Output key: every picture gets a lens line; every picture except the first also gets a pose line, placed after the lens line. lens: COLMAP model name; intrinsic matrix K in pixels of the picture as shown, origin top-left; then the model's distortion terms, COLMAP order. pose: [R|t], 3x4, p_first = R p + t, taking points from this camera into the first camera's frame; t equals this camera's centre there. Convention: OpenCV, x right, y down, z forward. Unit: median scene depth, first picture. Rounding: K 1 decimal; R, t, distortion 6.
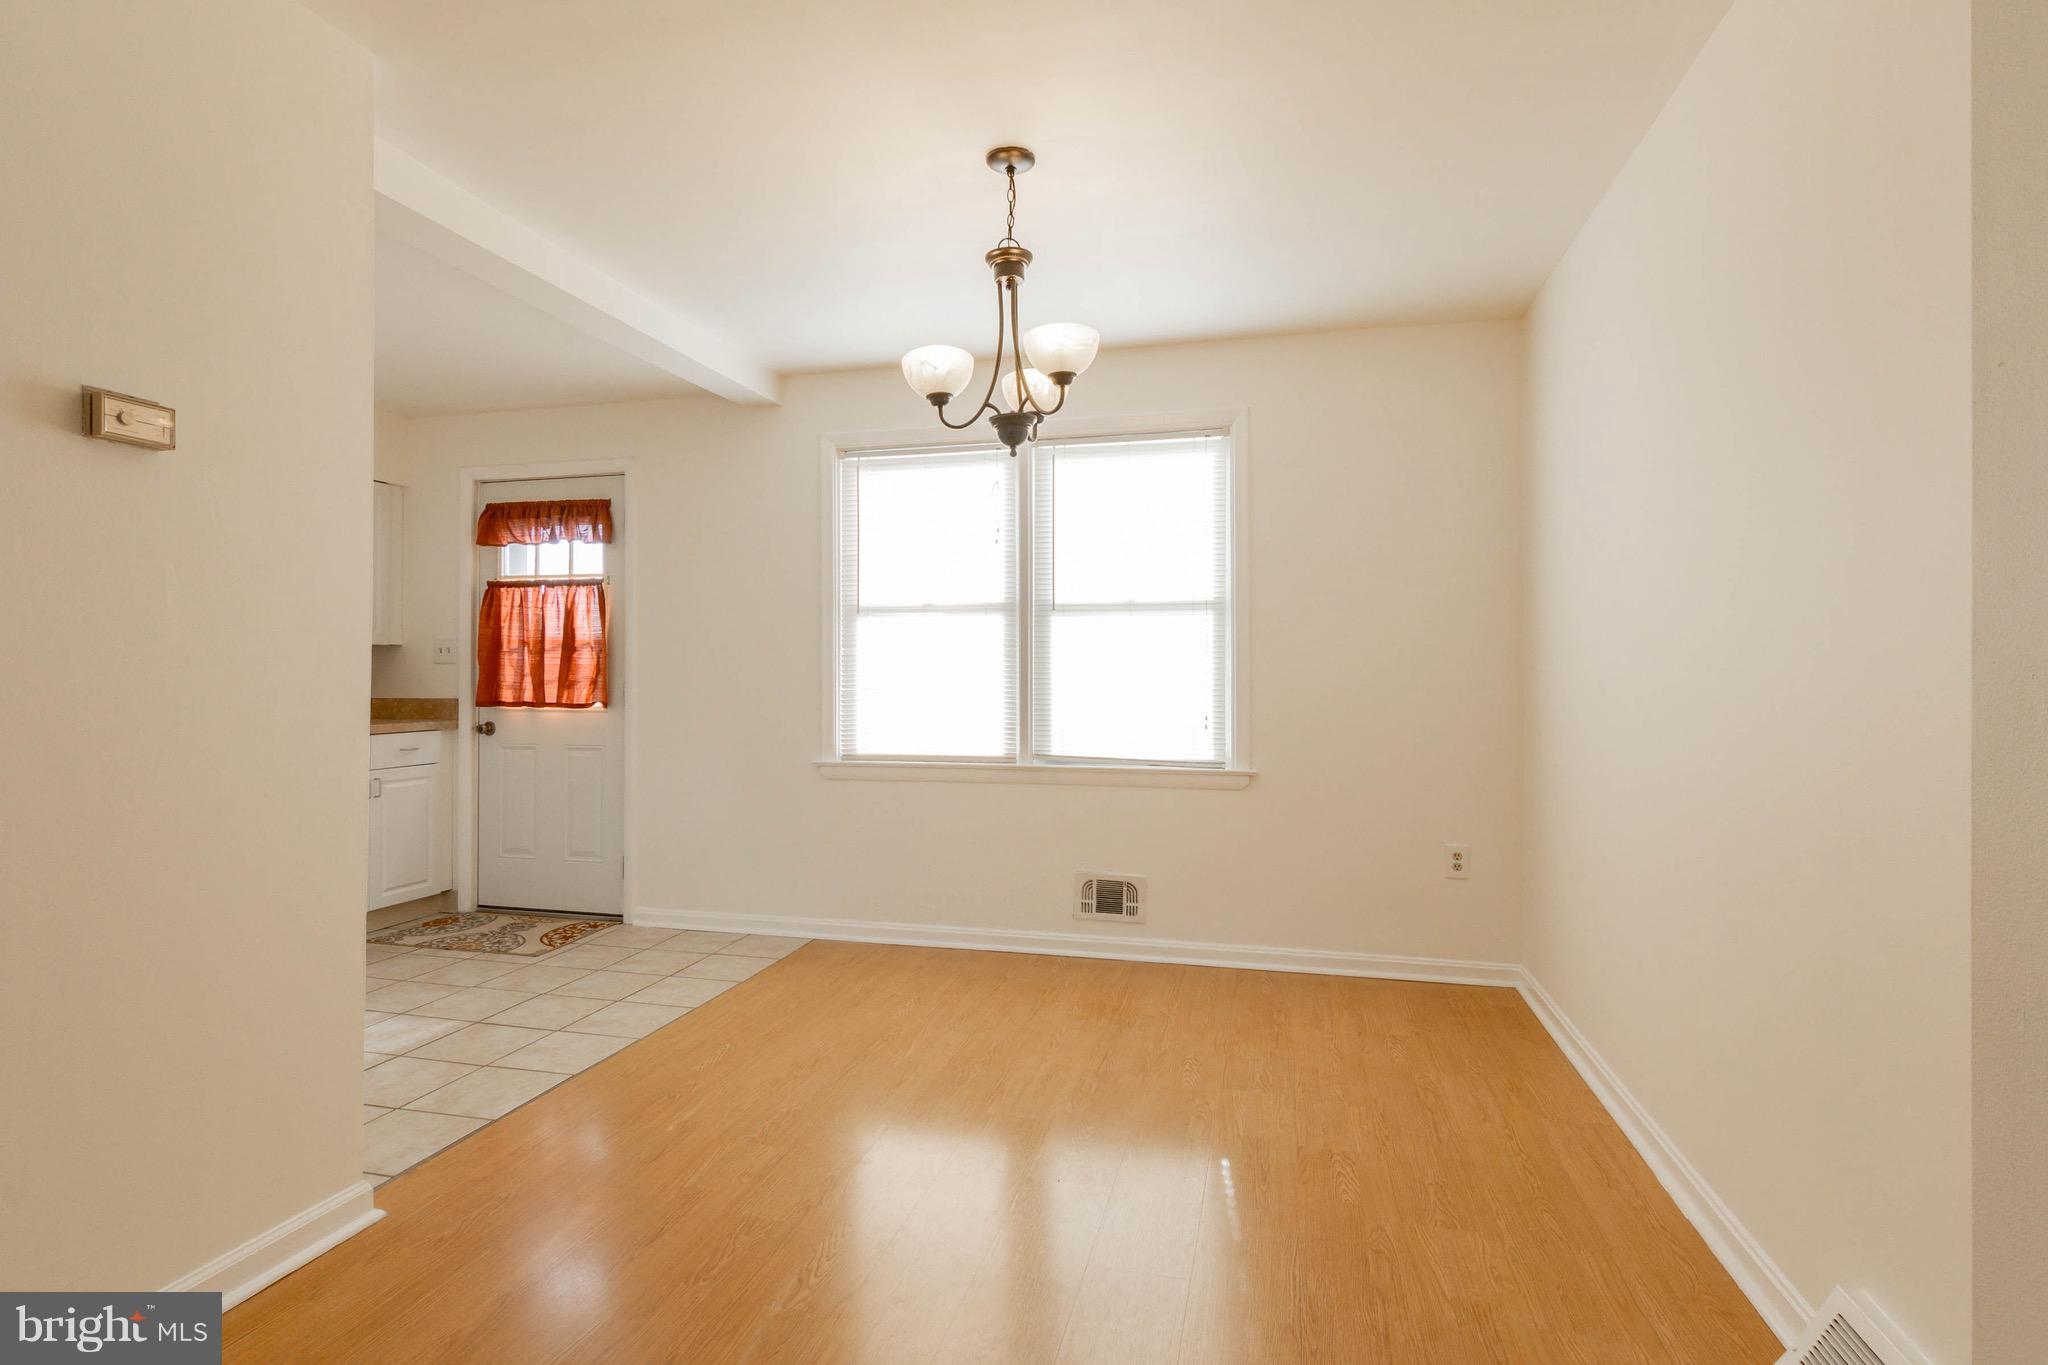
lens RADIAL K [[1029.5, 0, 1010.0], [0, 1029.5, 667.9], [0, 0, 1]] dist [-0.001431, 0.002405]
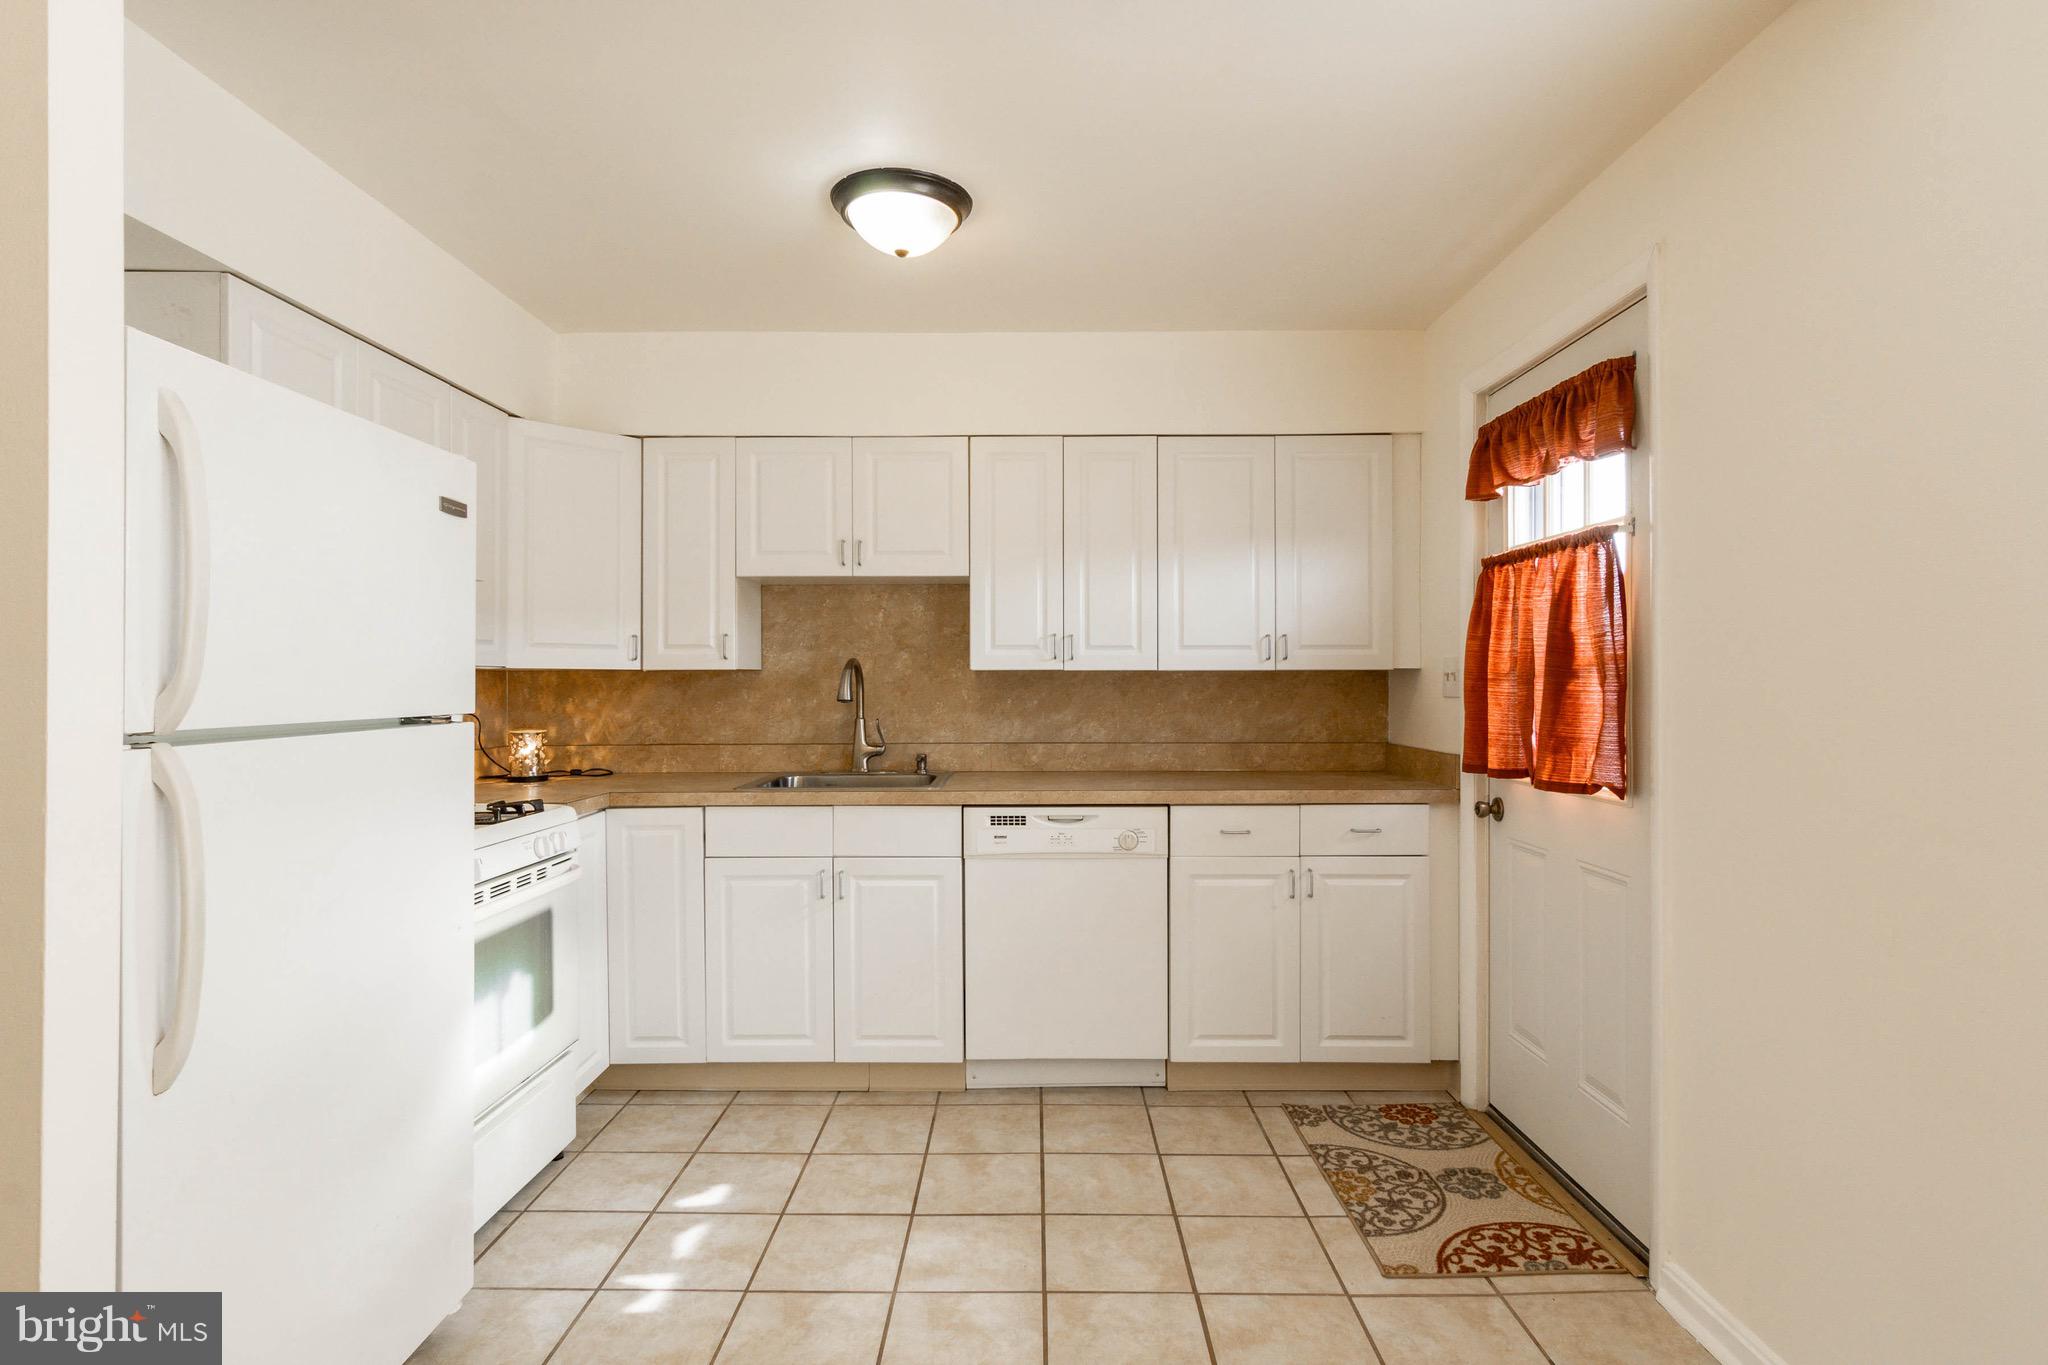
lens RADIAL K [[1029.5, 0, 1021.9], [0, 1029.5, 674.6], [0, 0, 1]] dist [-0.001431, 0.002405]
pose [[0.244631, -0.008952, -0.969575, -0.002345], [0.011632, 0.999913, -0.006297, -0.020015], [0.969546, -0.009738, 0.244714, 0.685365]]
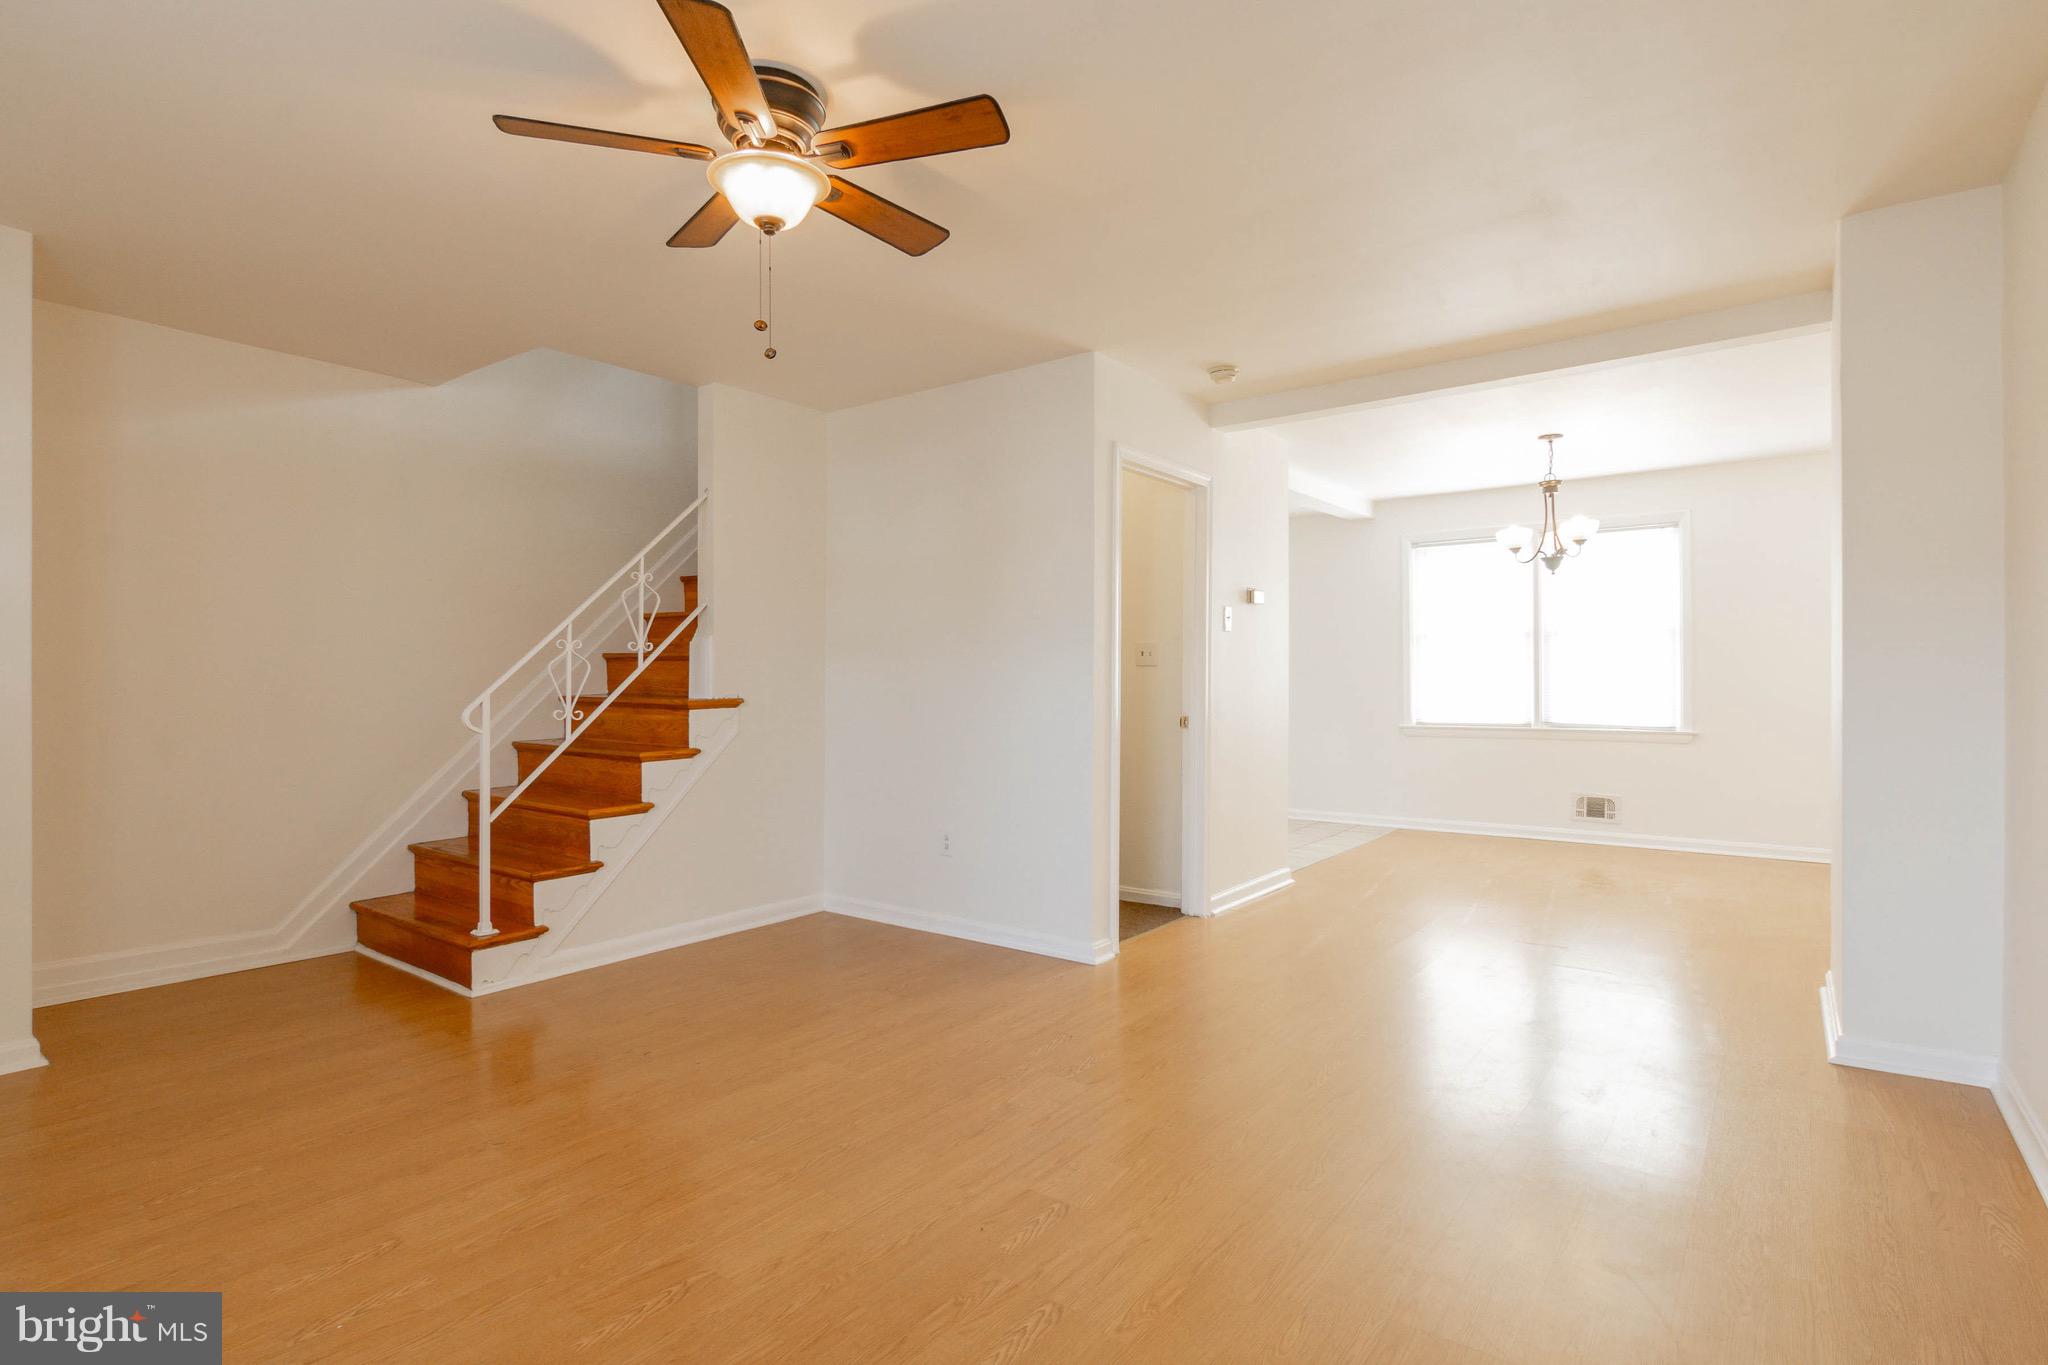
lens RADIAL K [[1029.5, 0, 1018.5], [0, 1029.5, 676.4], [0, 0, 1]] dist [-0.001431, 0.002405]
pose [[0.925943, -0.006049, -0.377614, -0.134174], [0.010249, 0.999906, 0.009115, -0.014395], [0.377524, -0.012310, 0.925918, -0.867512]]
